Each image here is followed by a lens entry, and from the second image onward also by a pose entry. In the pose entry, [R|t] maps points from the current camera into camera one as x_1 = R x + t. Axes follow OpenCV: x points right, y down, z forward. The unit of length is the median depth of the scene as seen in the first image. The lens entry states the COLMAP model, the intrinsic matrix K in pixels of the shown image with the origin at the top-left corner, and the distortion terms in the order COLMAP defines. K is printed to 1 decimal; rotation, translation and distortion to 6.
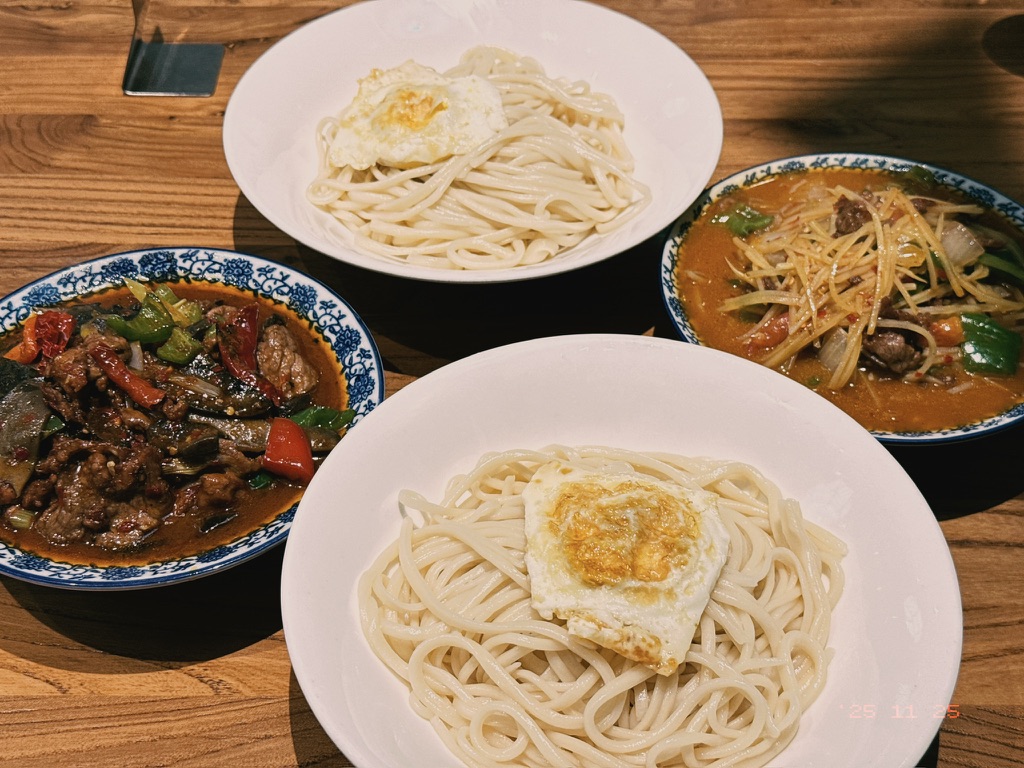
lens RADIAL K [[1436.9, 0, 512.0], [0, 1436.9, 384.0], [0, 0, 1]] dist [-0.145256, -0.012341]
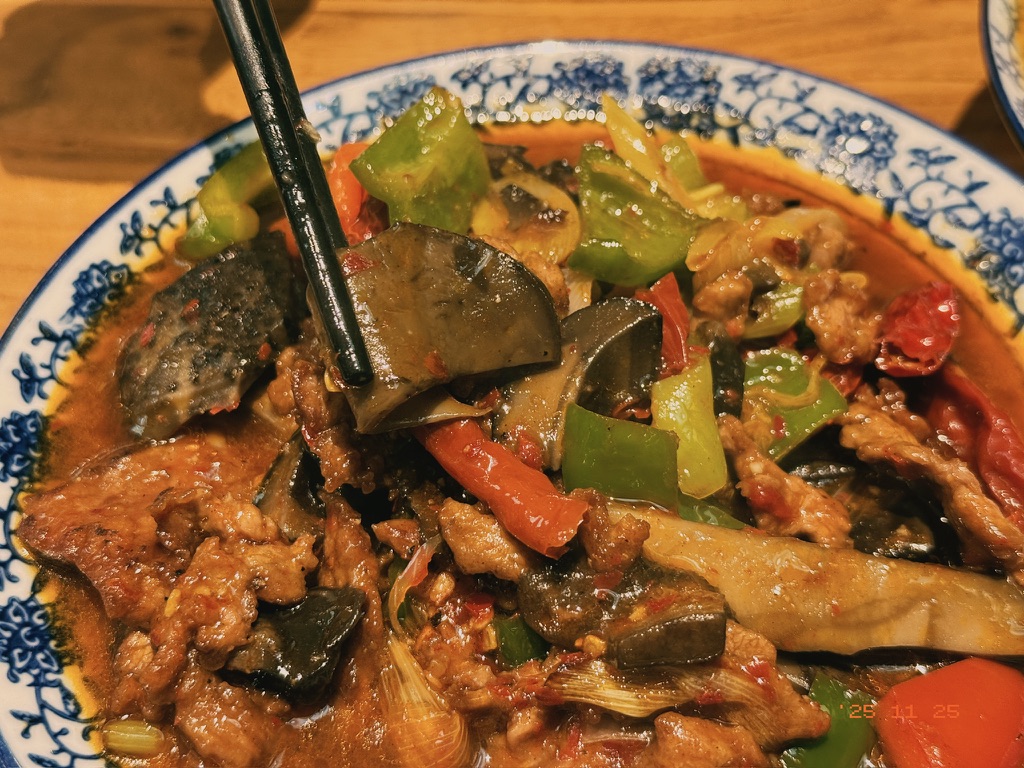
lens RADIAL K [[1432.4, 0, 512.0], [0, 1432.4, 384.0], [0, 0, 1]] dist [0.179681, -0.001185]
pose [[0.920295, 0.272434, -0.280780, -0.147473], [-0.238887, 0.959677, 0.148166, -0.050427], [0.309823, -0.069282, 0.948267, 0.562440]]
